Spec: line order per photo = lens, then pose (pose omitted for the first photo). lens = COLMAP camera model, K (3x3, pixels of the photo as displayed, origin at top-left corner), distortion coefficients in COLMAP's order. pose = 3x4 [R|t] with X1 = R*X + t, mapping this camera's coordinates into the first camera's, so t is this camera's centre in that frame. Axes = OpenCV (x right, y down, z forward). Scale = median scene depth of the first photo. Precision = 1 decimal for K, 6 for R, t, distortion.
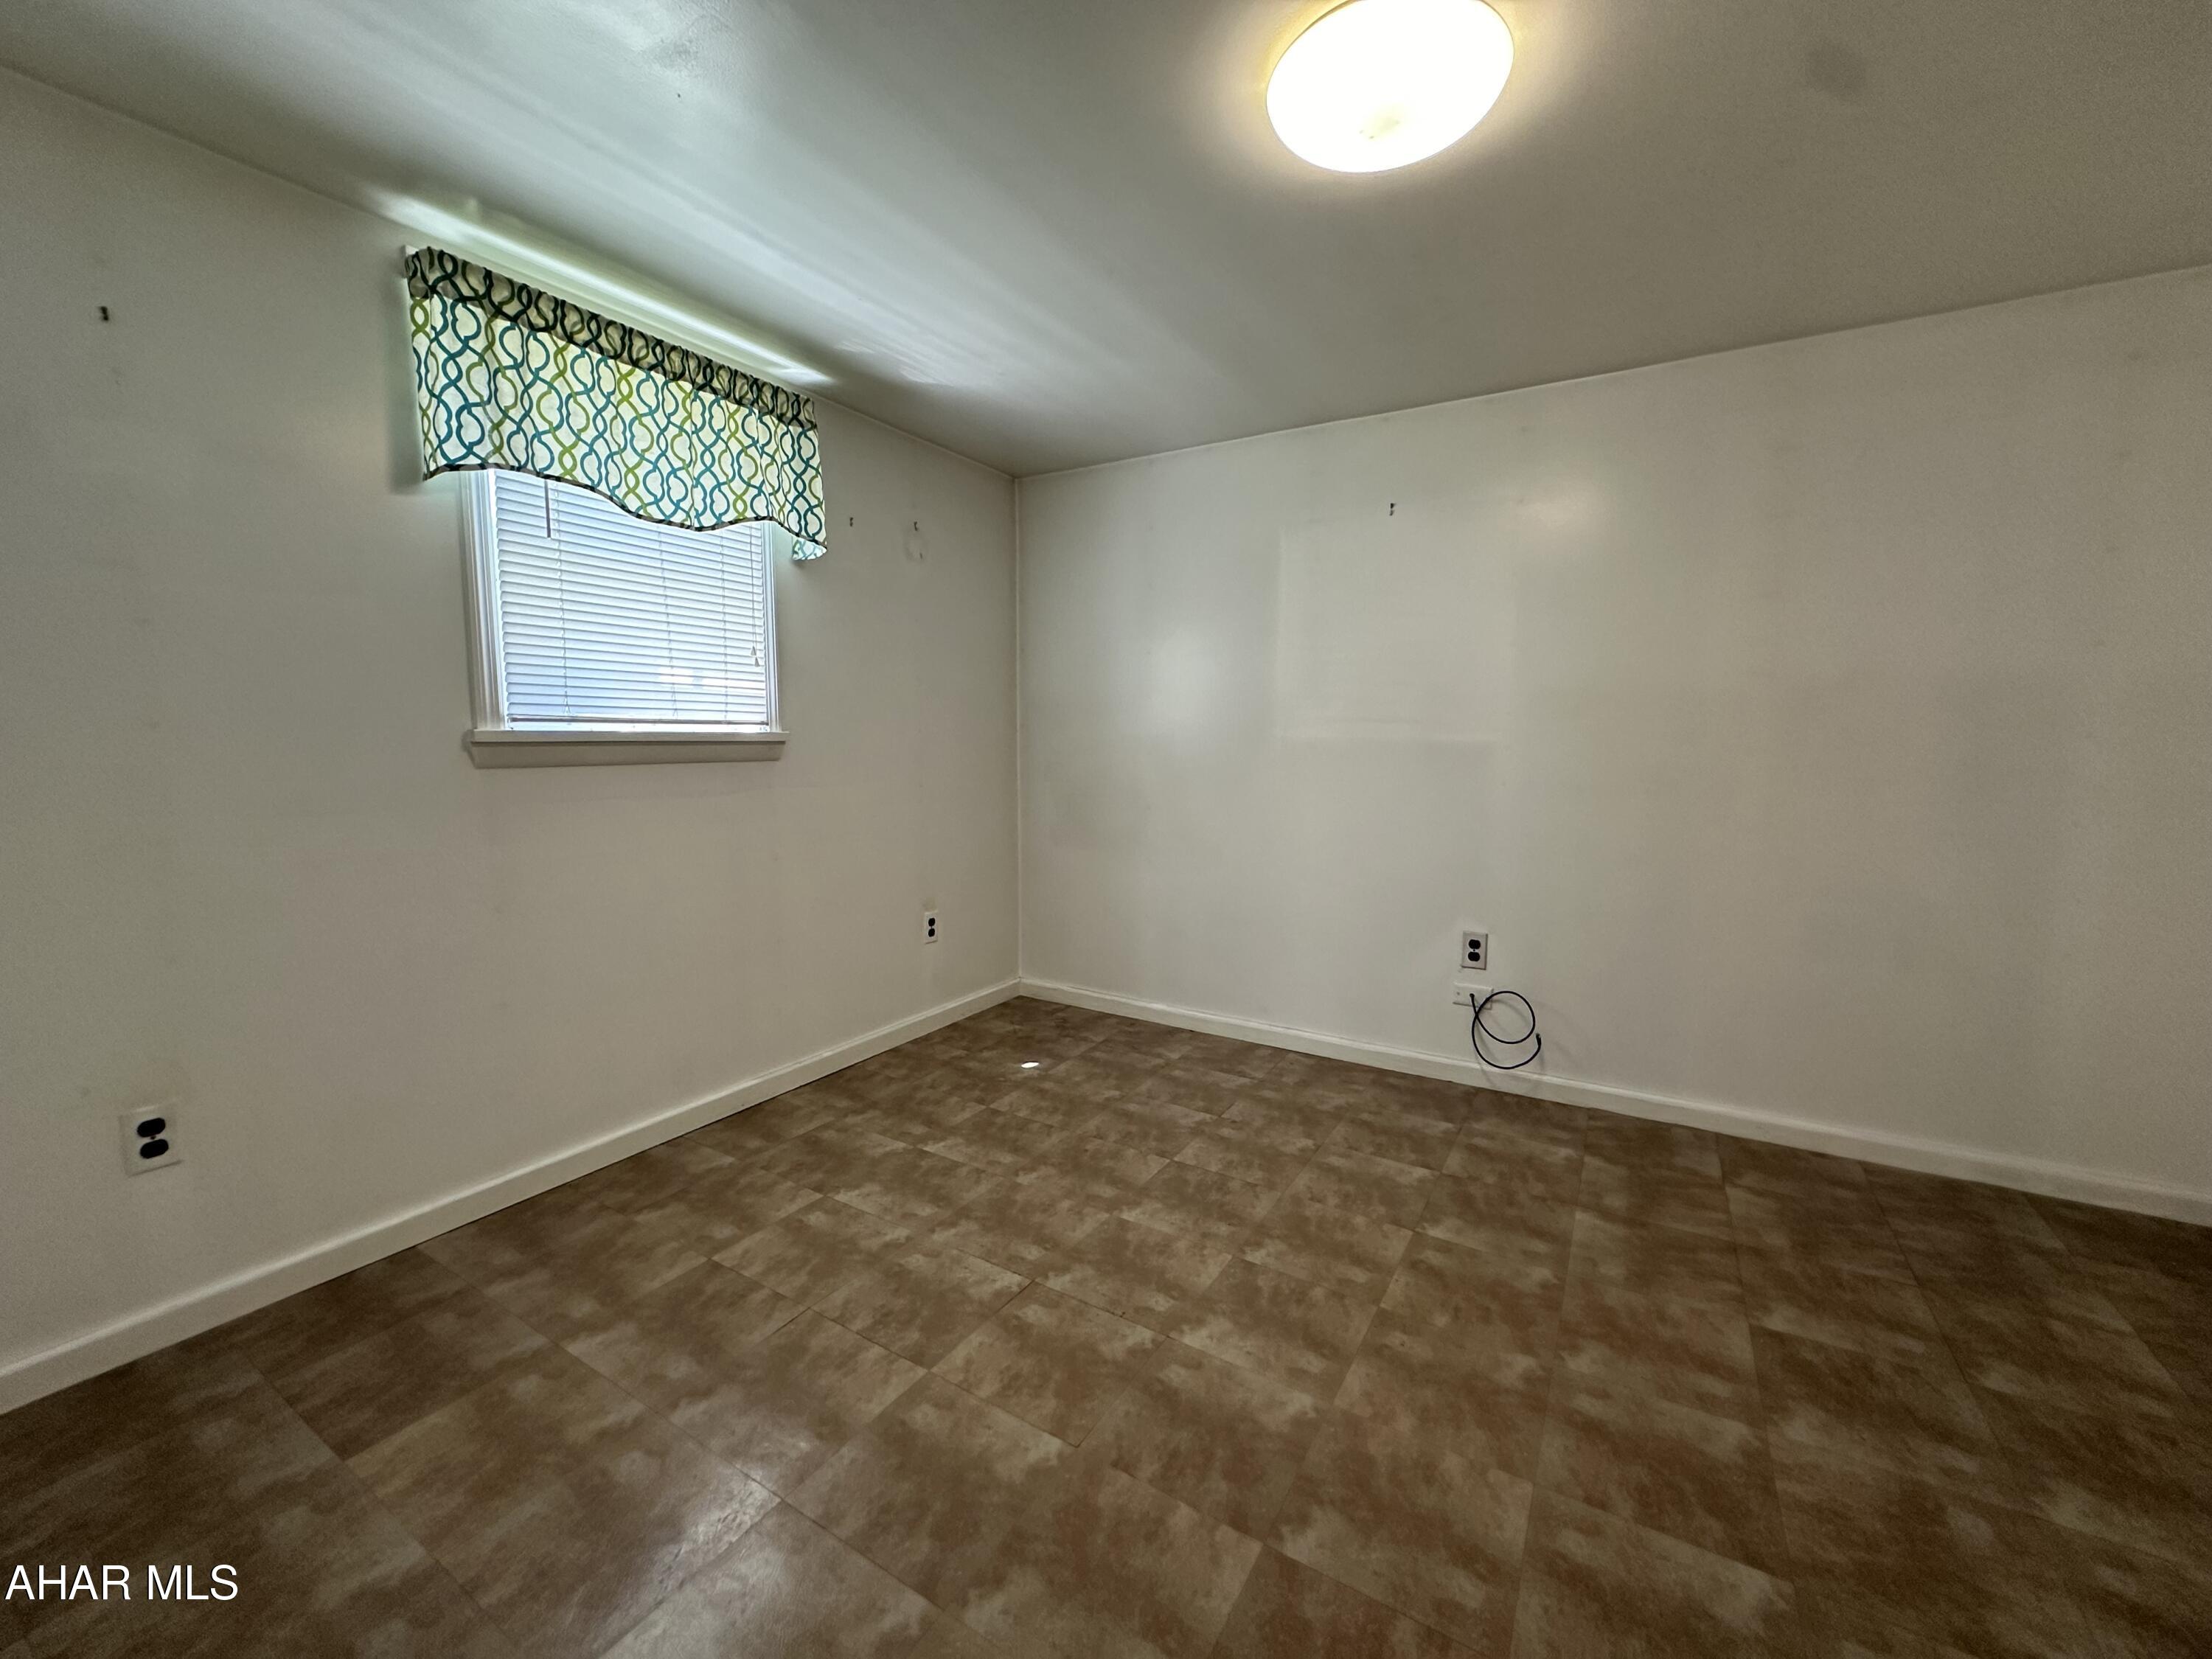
lens RADIAL K [[883.1, 0, 1102.9], [0, 883.1, 829.3], [0, 0, 1]] dist [-0.002983, 0.000801]
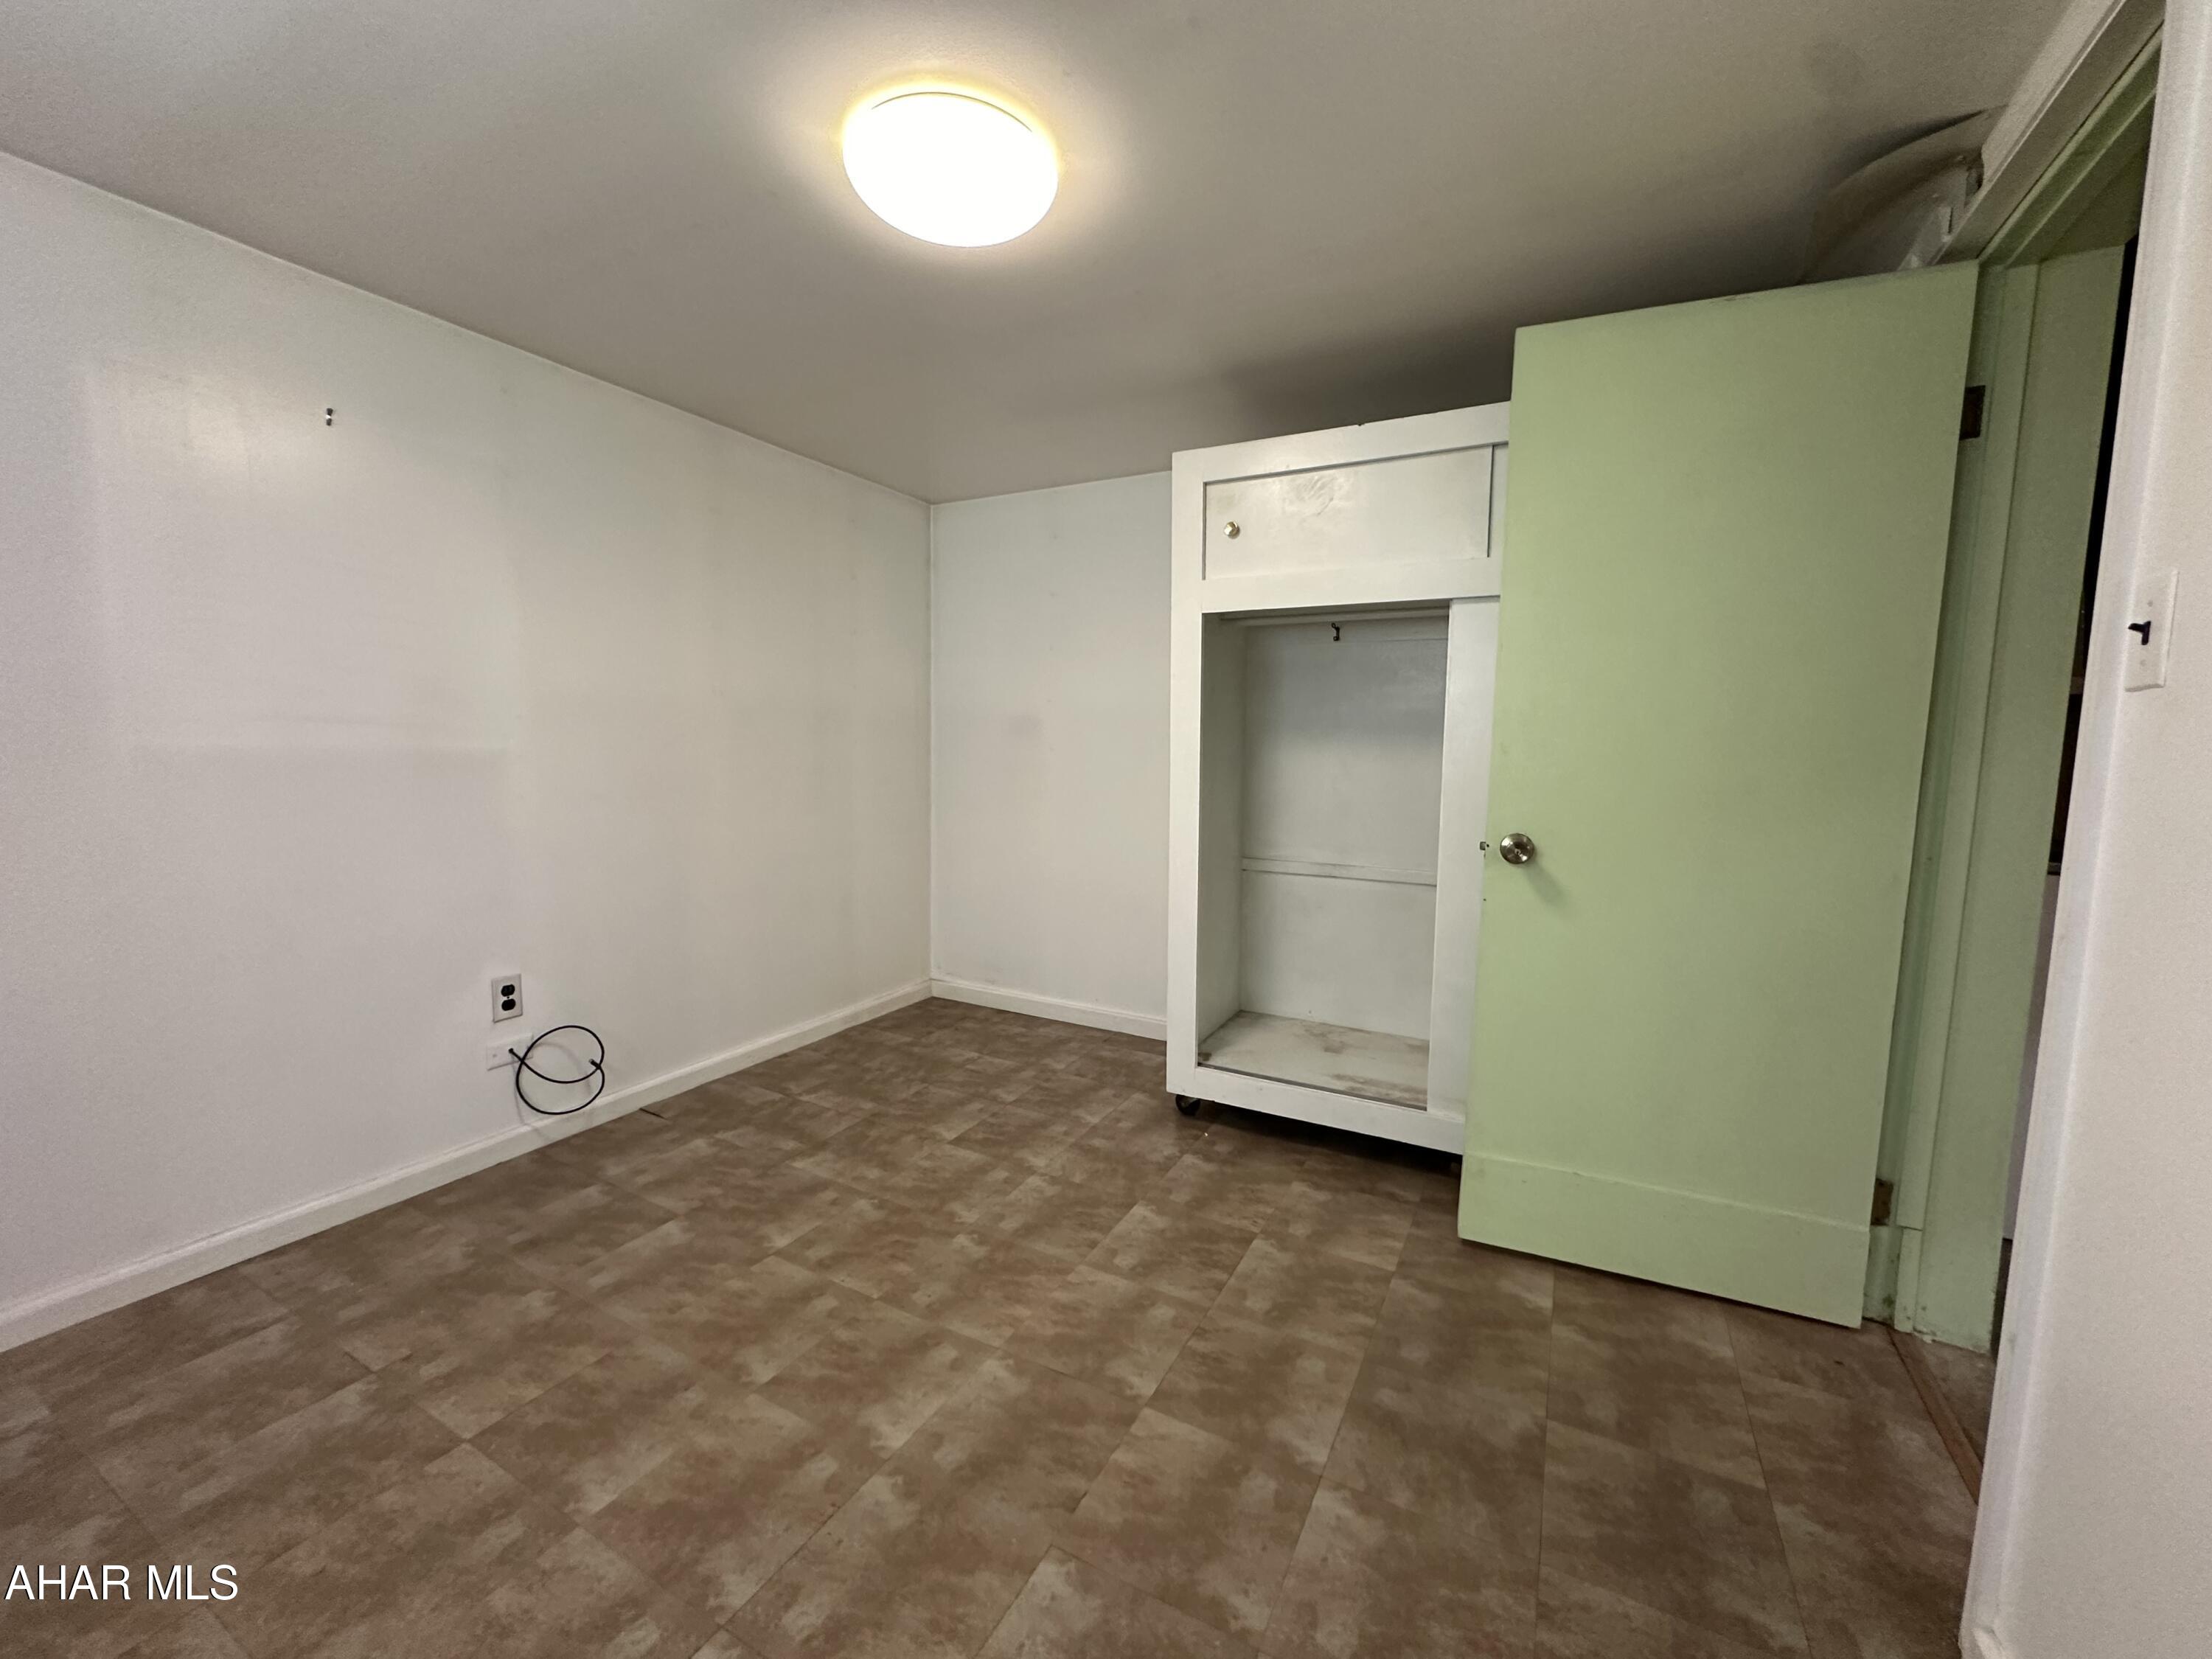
lens RADIAL K [[883.1, 0, 1102.1], [0, 883.1, 832.7], [0, 0, 1]] dist [-0.002983, 0.000801]
pose [[-0.056029, -0.108964, 0.992465, -0.582807], [0.087444, 0.989672, 0.113594, -0.087755], [-0.994593, 0.093150, -0.045922, 0.624302]]
